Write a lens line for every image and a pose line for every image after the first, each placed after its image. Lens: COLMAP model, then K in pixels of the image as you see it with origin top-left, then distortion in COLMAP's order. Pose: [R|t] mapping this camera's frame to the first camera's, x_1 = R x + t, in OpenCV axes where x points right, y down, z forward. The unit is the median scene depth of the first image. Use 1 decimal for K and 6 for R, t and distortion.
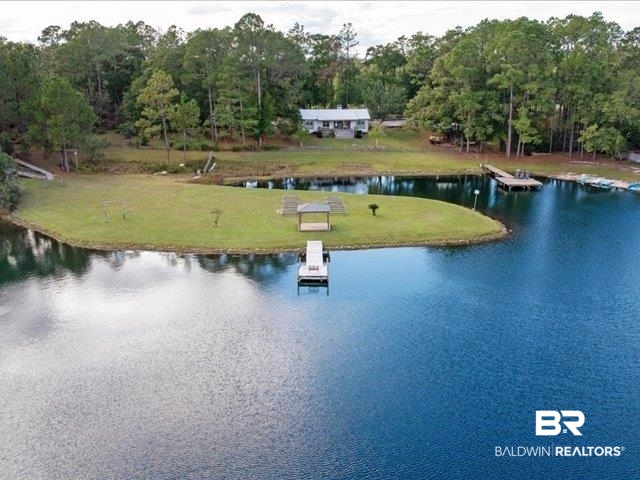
lens RADIAL K [[560.8, 0, 320.0], [0, 560.8, 240.0], [0, 0, 1]] dist [-0.038249, -0.006362]
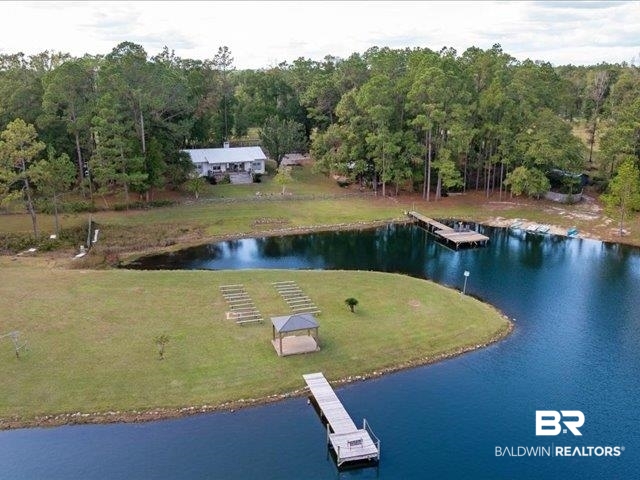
lens RADIAL K [[571.1, 0, 320.0], [0, 571.1, 240.0], [0, 0, 1]] dist [0.002809, -0.064616]
pose [[0.959064, -0.073866, 0.273385, -0.104669], [0.078622, 0.996884, -0.006466, -0.091822], [-0.272055, 0.027695, 0.961883, 0.132236]]
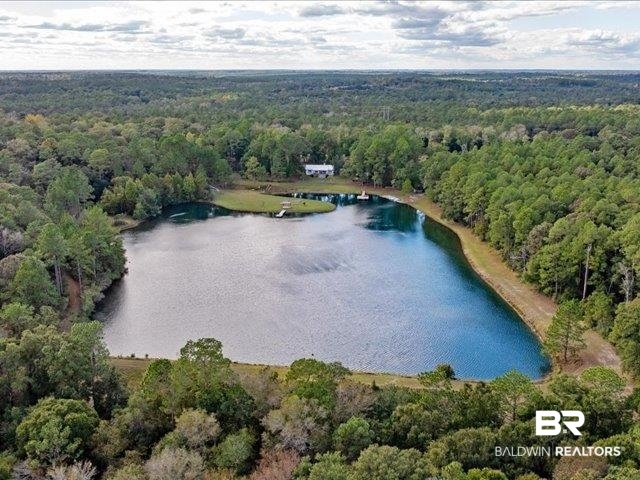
lens RADIAL K [[429.0, 0, 320.0], [0, 429.0, 240.0], [0, 0, 1]] dist [0.021896, -0.000927]
pose [[0.989112, 0.053995, -0.136899, 0.384350], [-0.051085, 0.998389, 0.024682, 0.070558], [0.138011, -0.017420, 0.990277, -1.169375]]
